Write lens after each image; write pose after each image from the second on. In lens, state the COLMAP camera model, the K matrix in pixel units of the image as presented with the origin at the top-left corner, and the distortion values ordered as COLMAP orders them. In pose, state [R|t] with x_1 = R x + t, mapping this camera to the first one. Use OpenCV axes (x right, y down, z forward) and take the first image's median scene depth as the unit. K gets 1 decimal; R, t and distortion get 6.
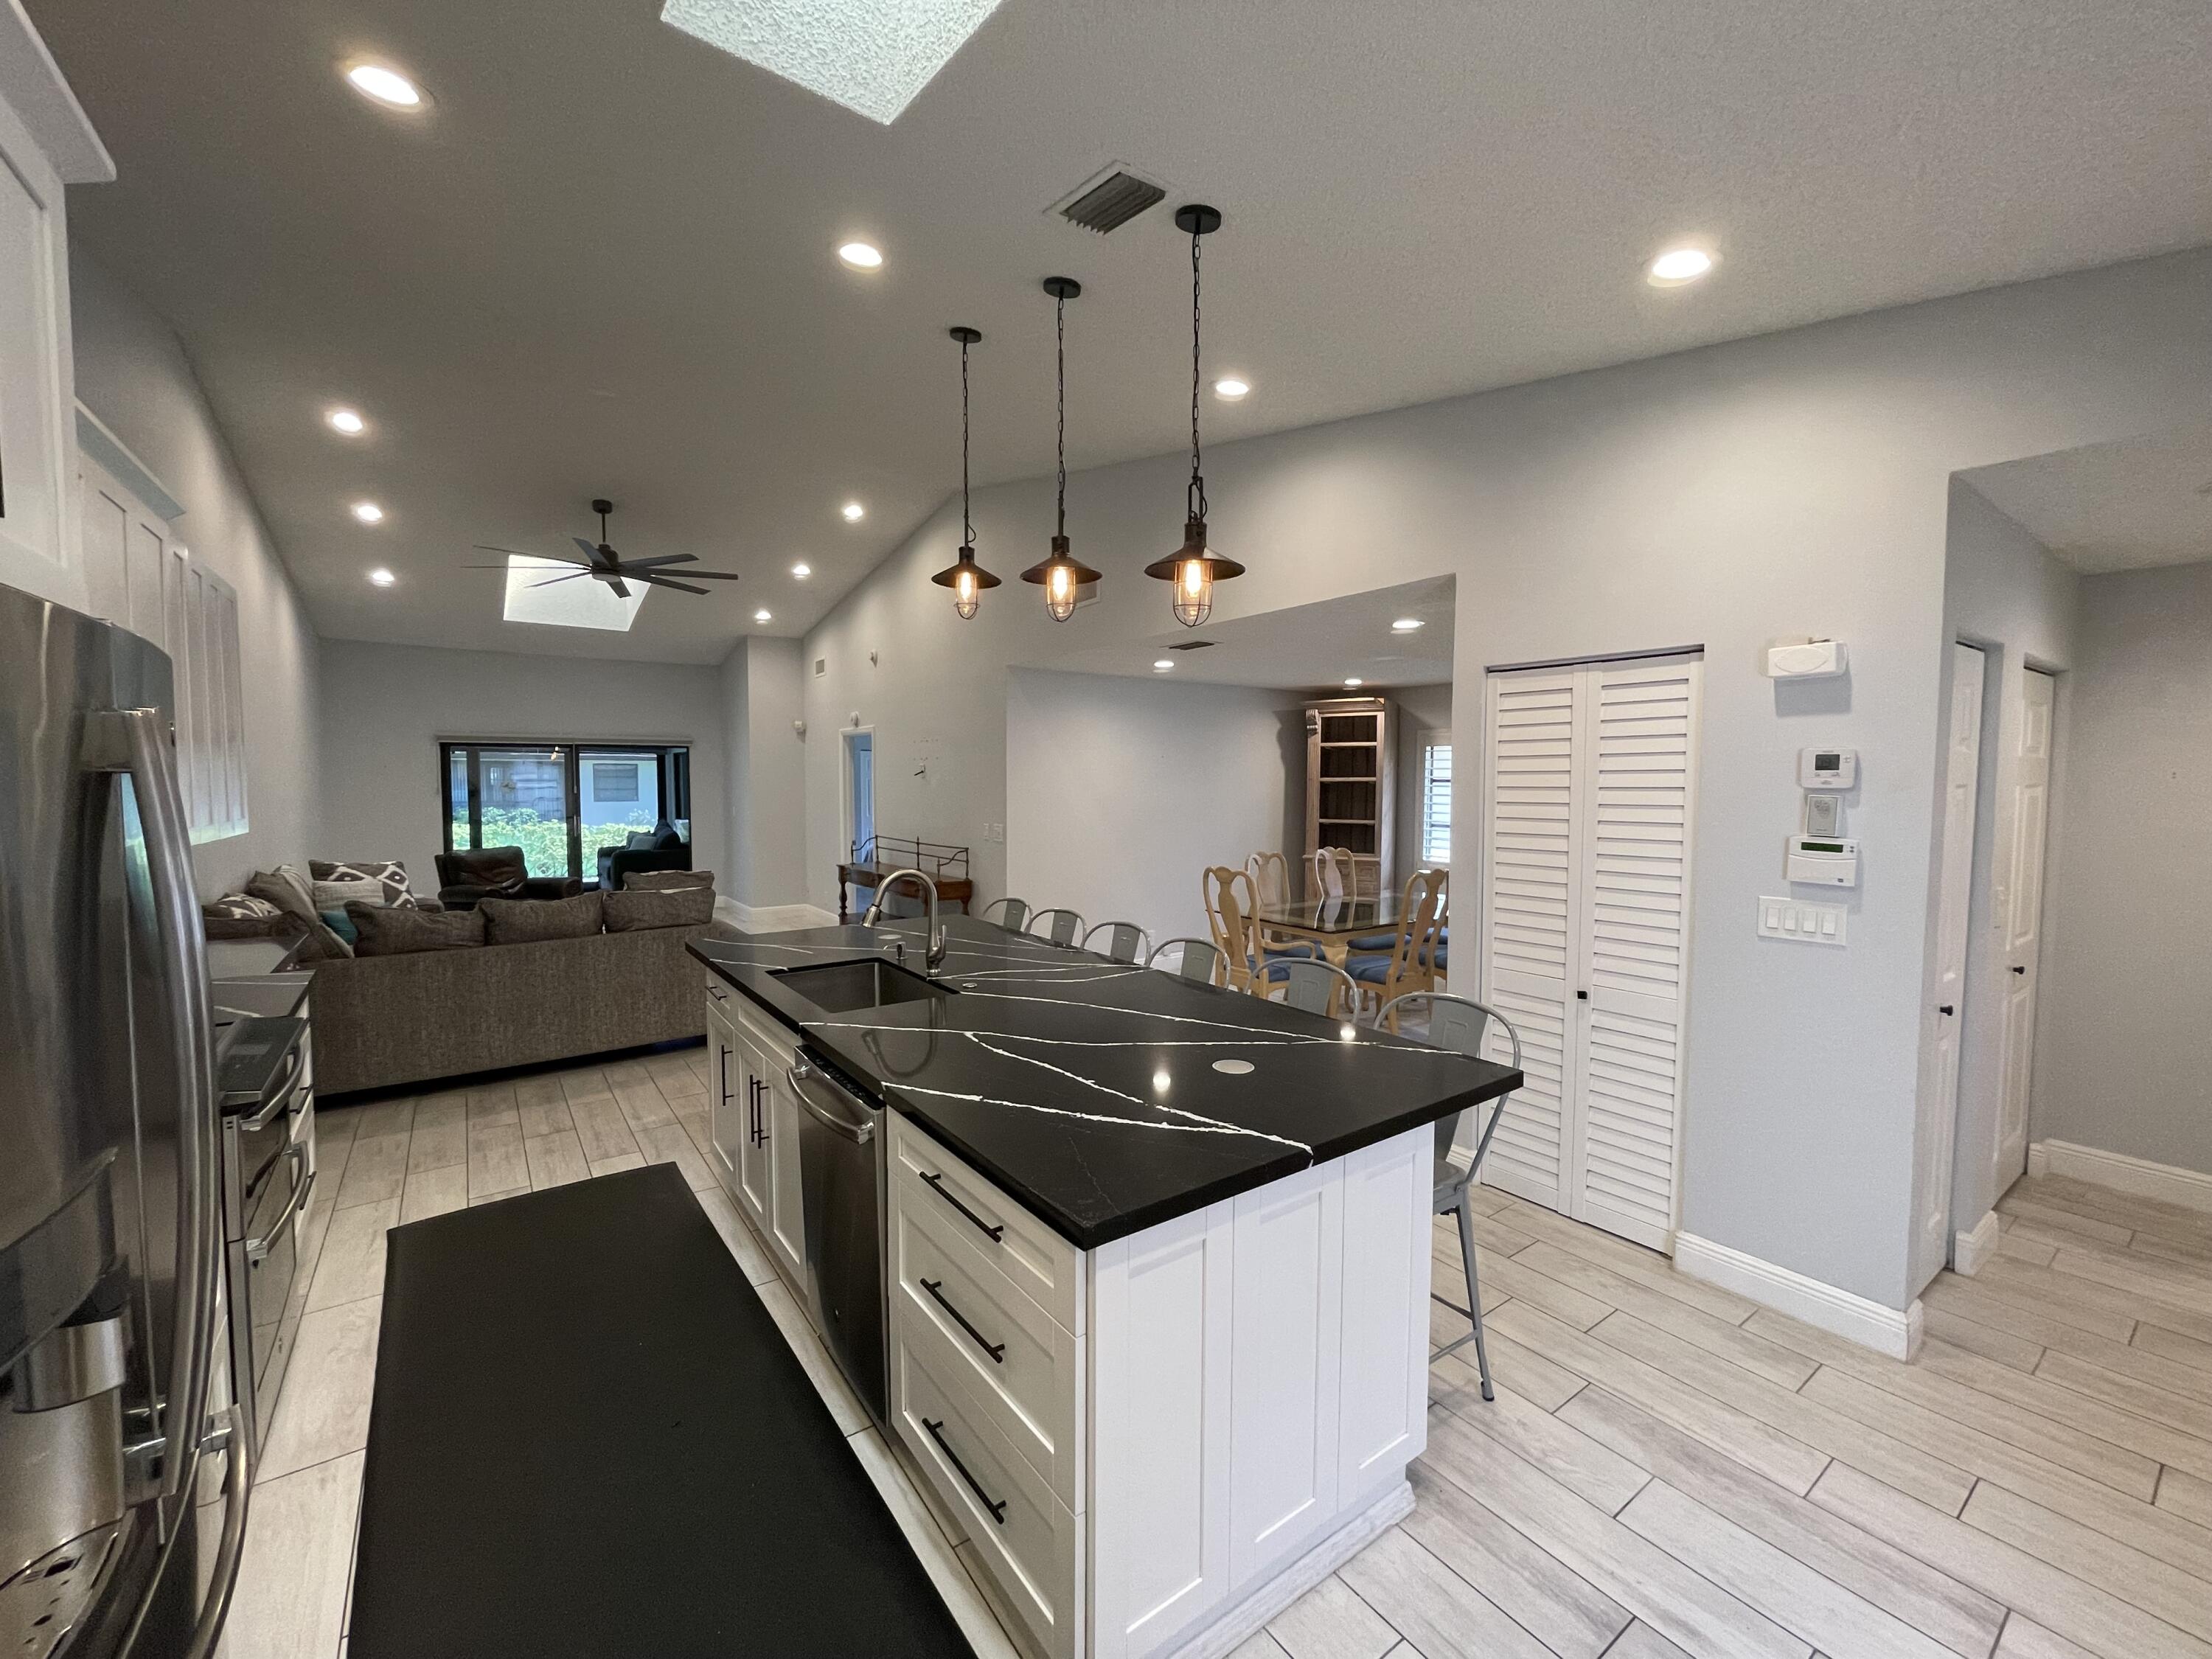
lens RADIAL K [[894.0, 0, 1104.2], [0, 894.0, 827.3], [0, 0, 1]] dist [0.002580, -0.001630]
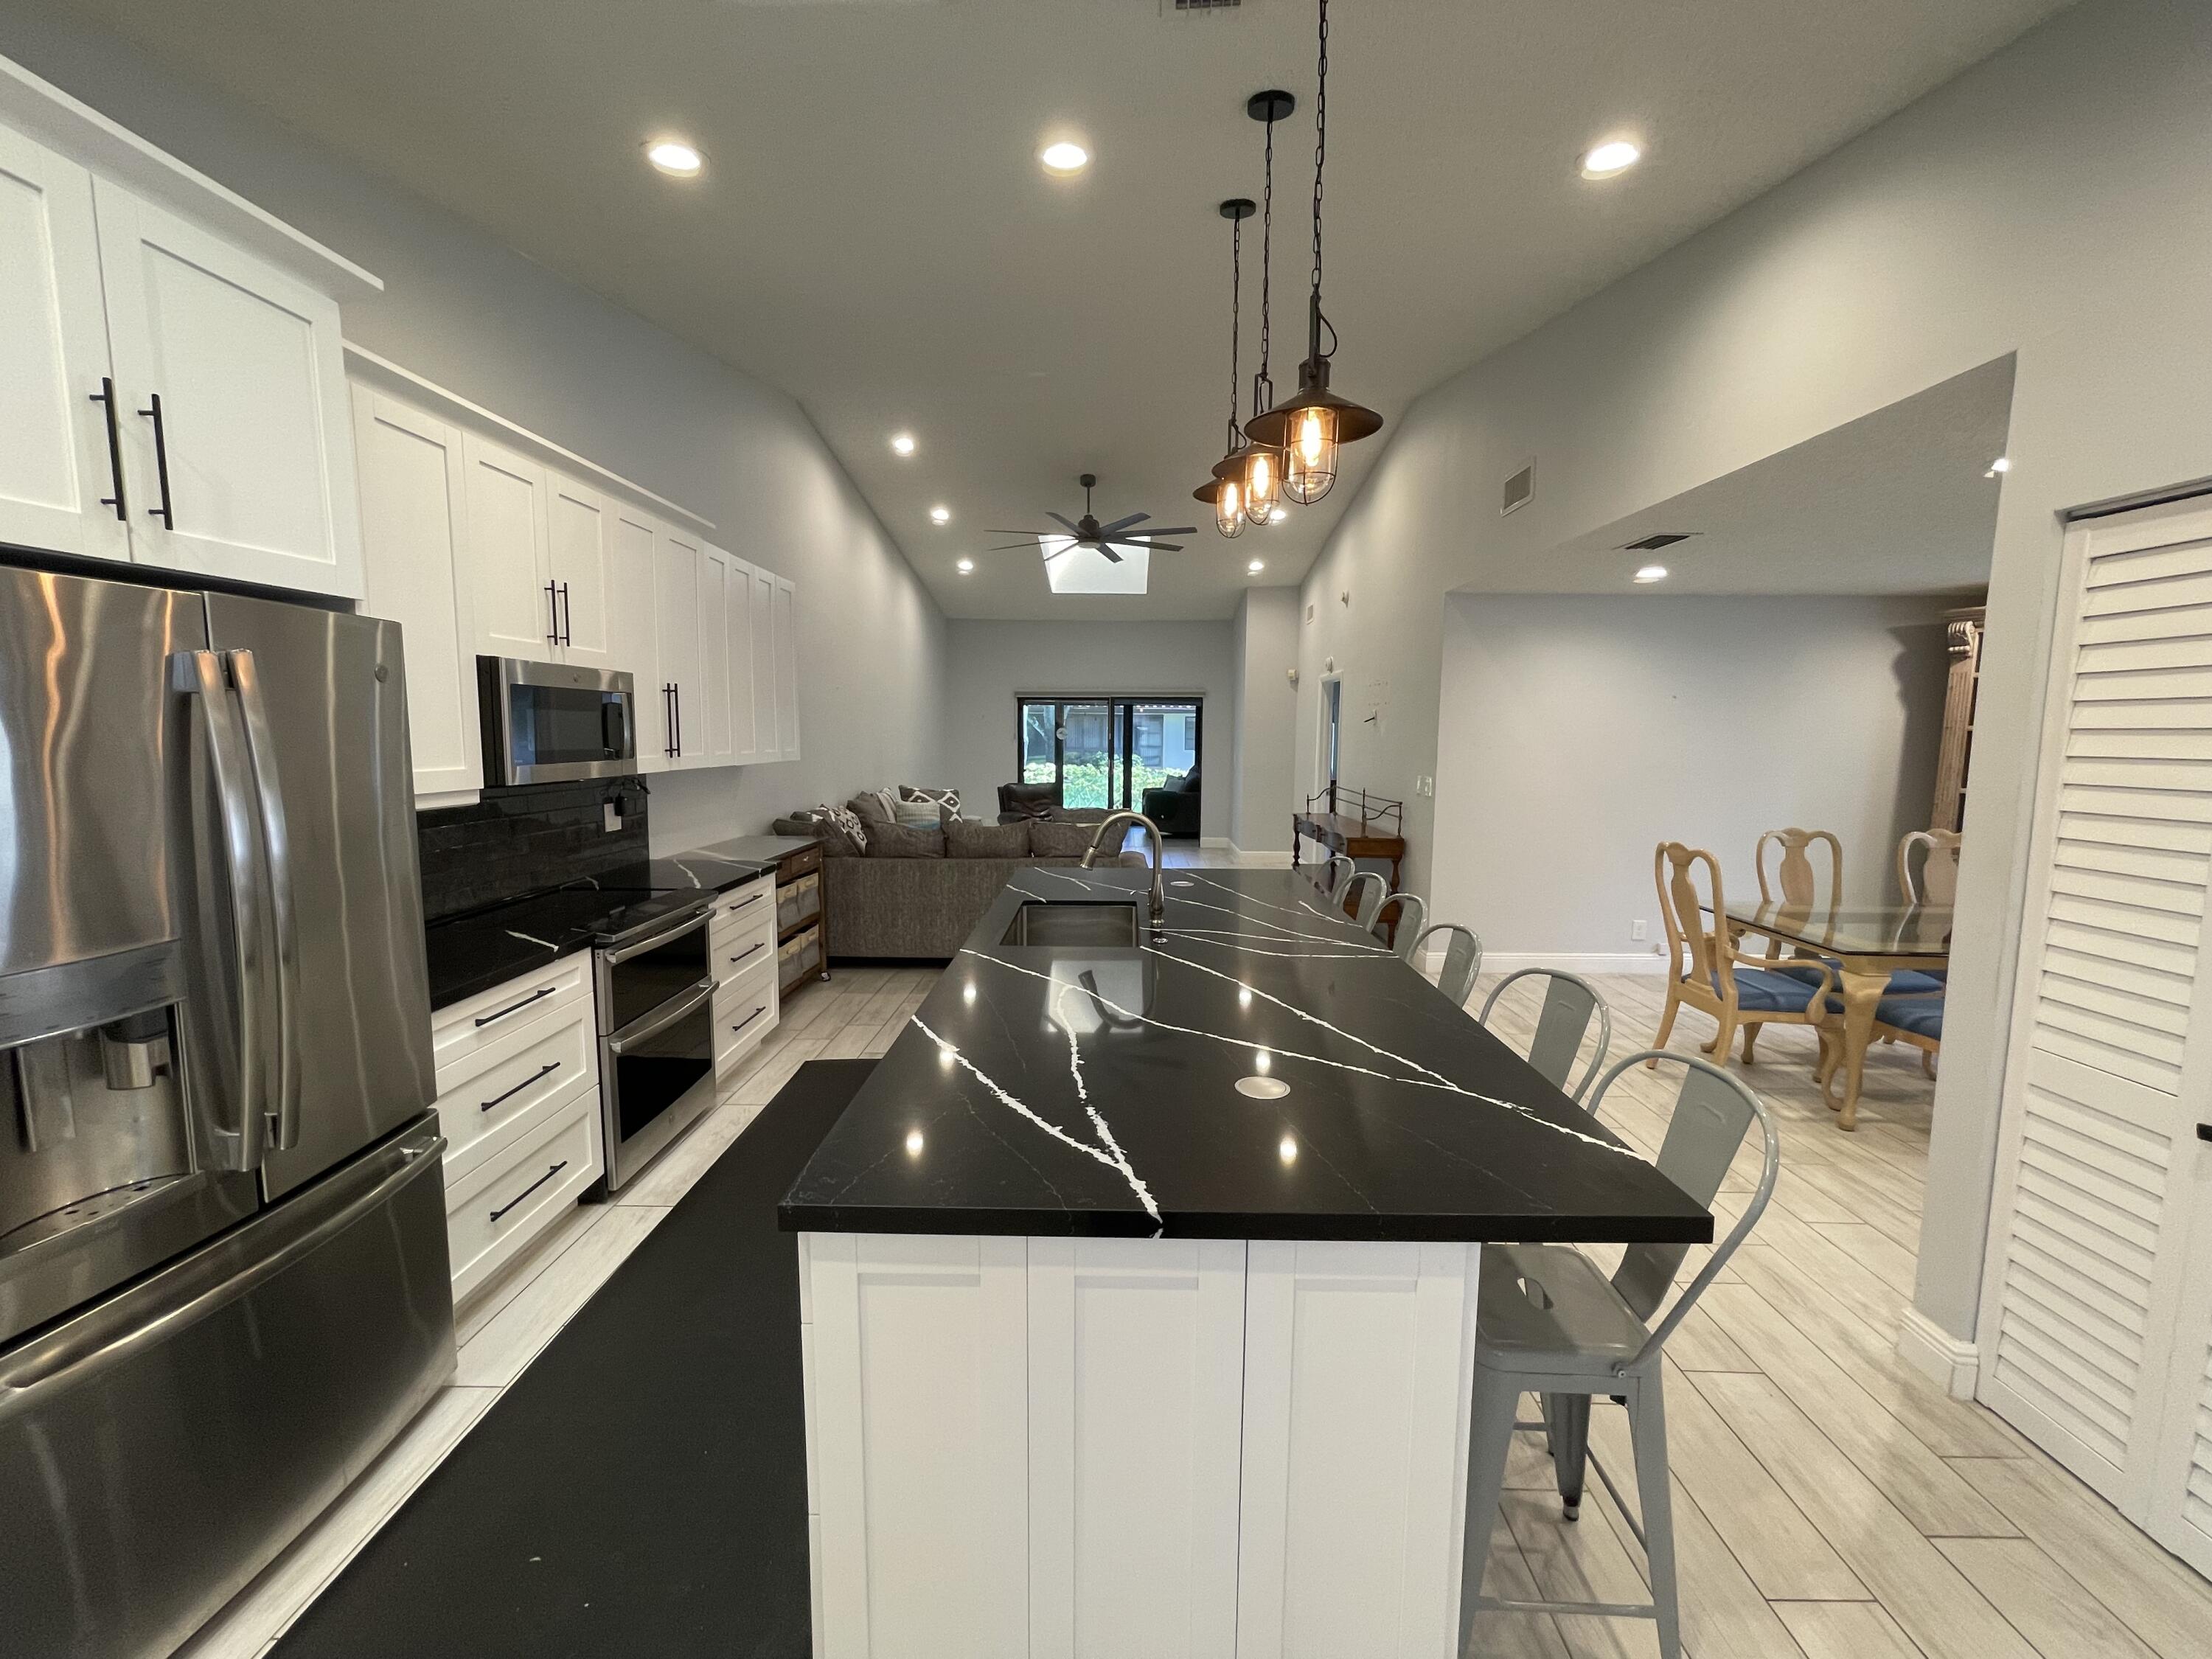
lens RADIAL K [[894.0, 0, 1108.0], [0, 894.0, 825.4], [0, 0, 1]] dist [0.002580, -0.001630]
pose [[0.801708, 0.067796, -0.593859, 0.162218], [-0.038009, 0.997318, 0.062543, 0.001264], [0.596507, -0.027569, 0.802135, 0.109273]]
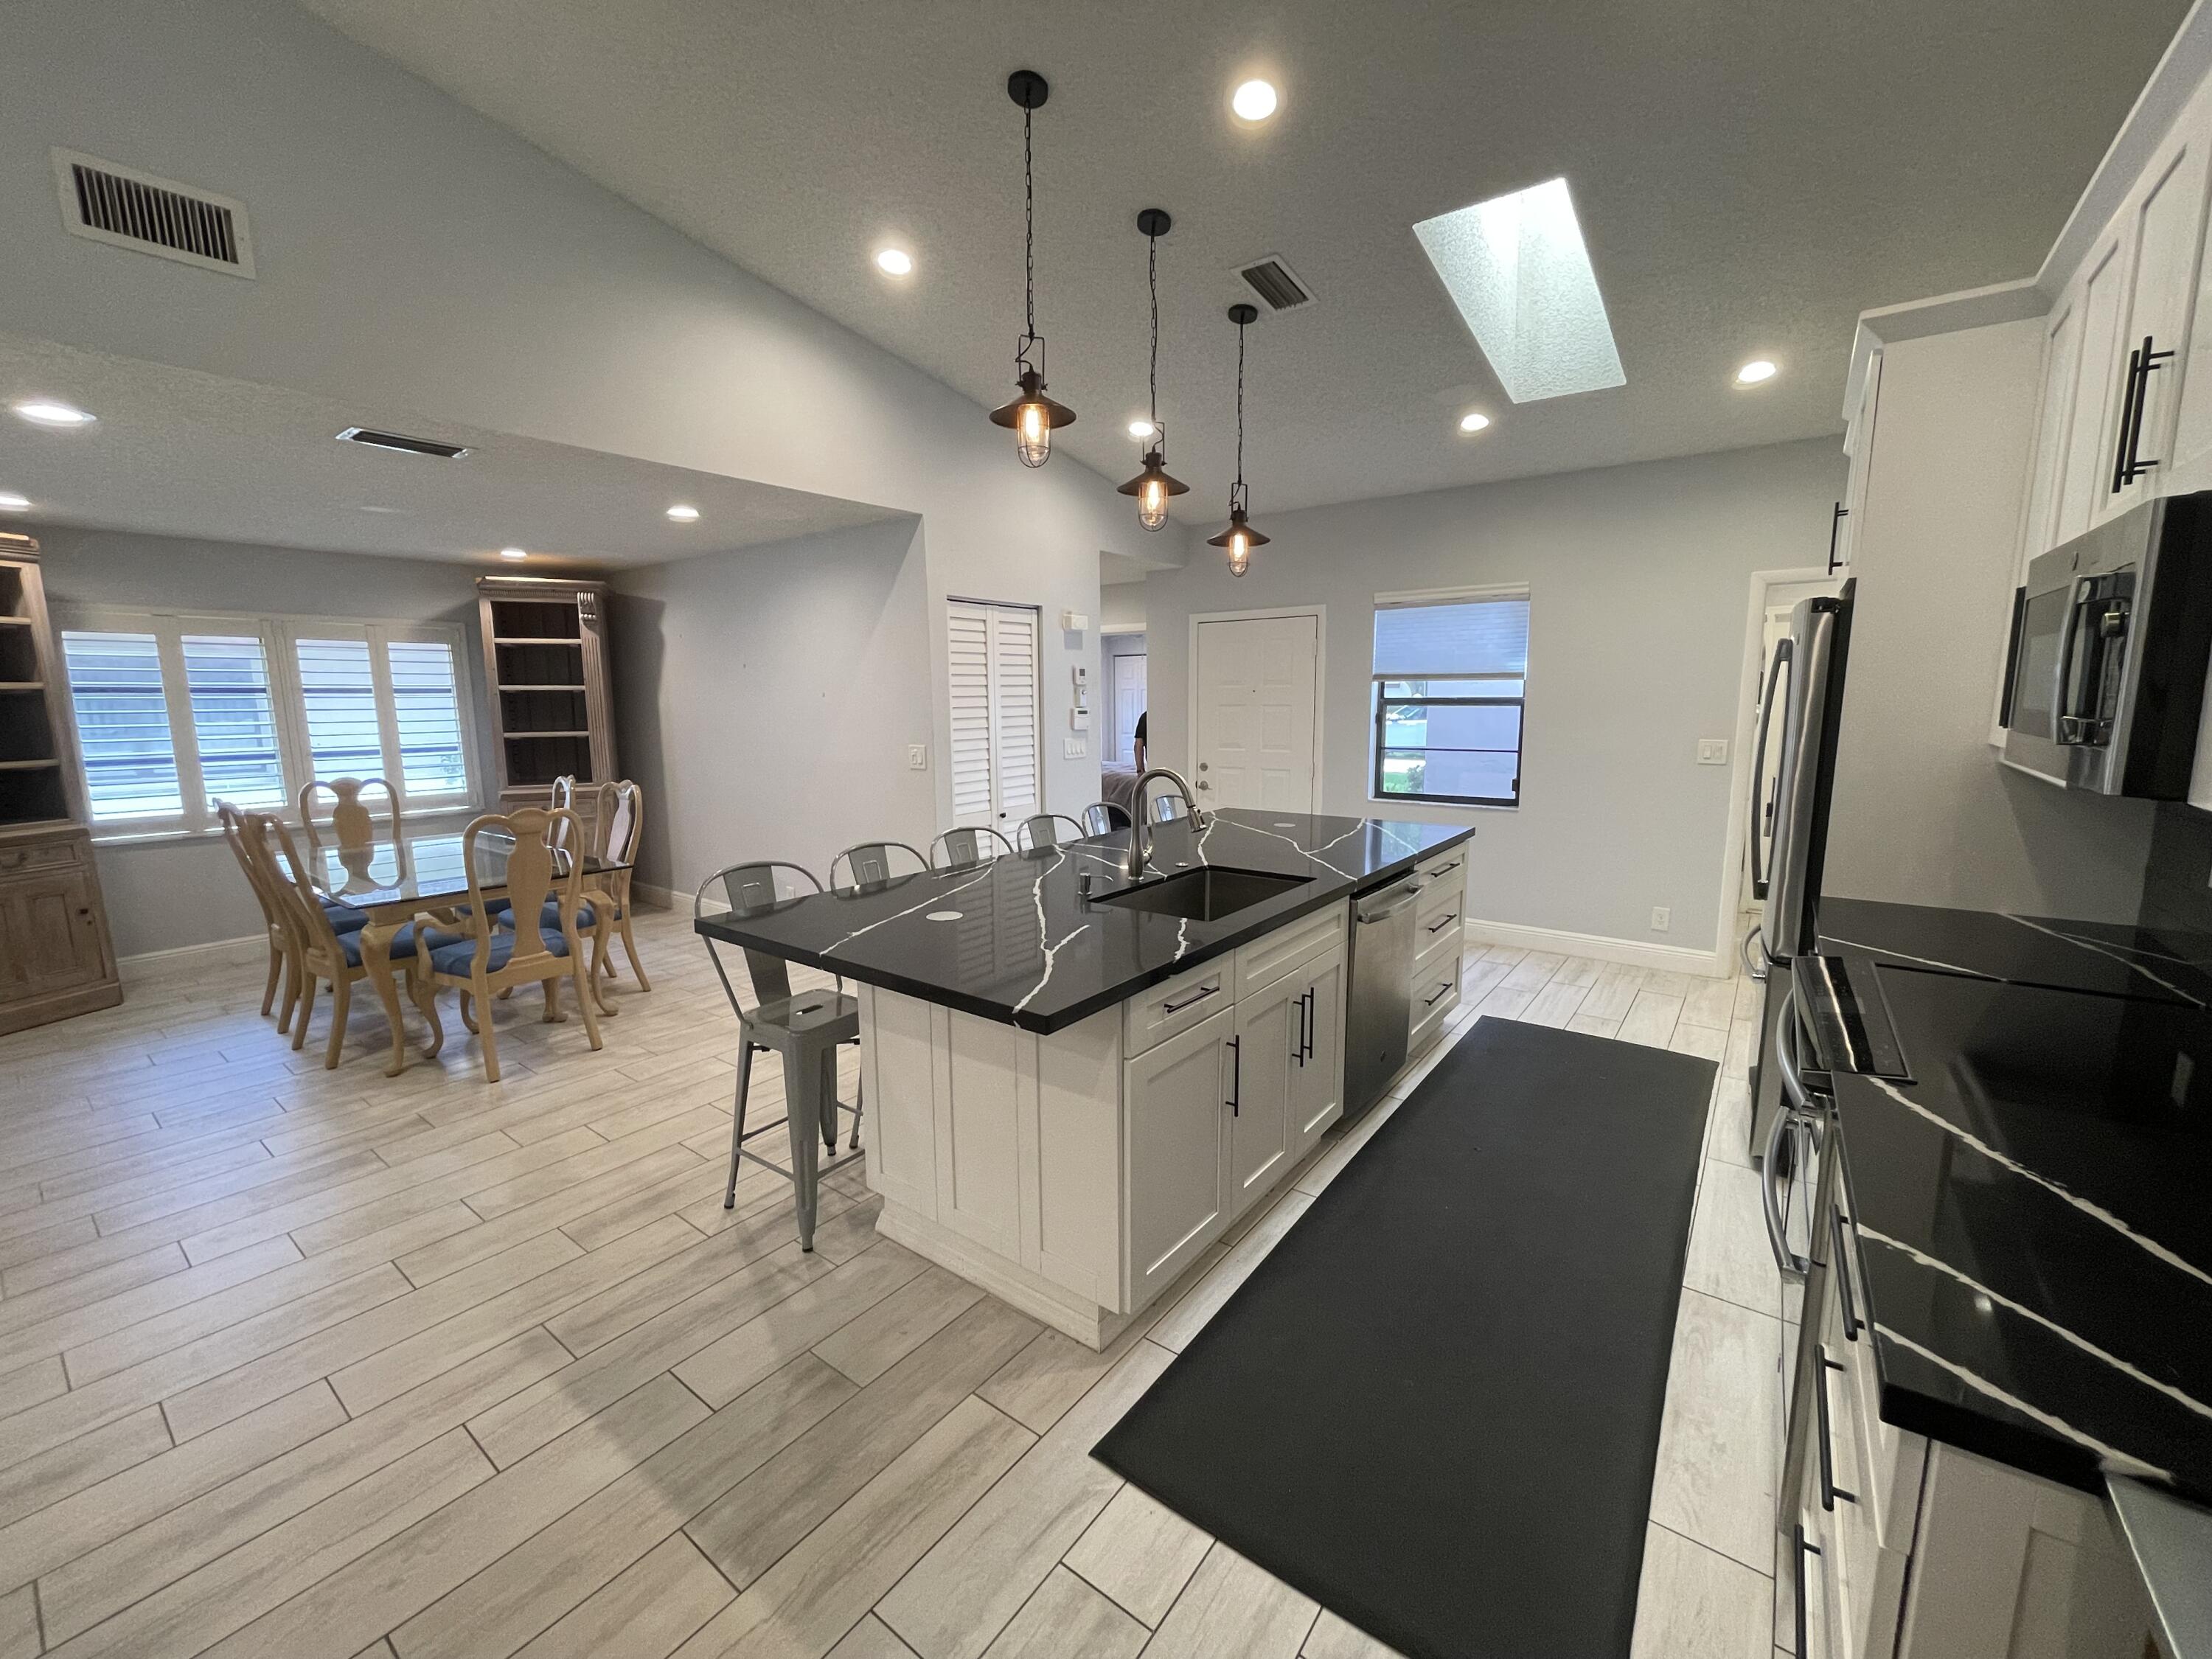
lens RADIAL K [[894.0, 0, 1110.6], [0, 894.0, 827.7], [0, 0, 1]] dist [0.002580, -0.001630]
pose [[-0.299373, -0.140169, 0.943784, -0.531760], [0.060963, 0.984319, 0.165526, -0.022960], [-0.952187, 0.107090, -0.286133, 0.650614]]
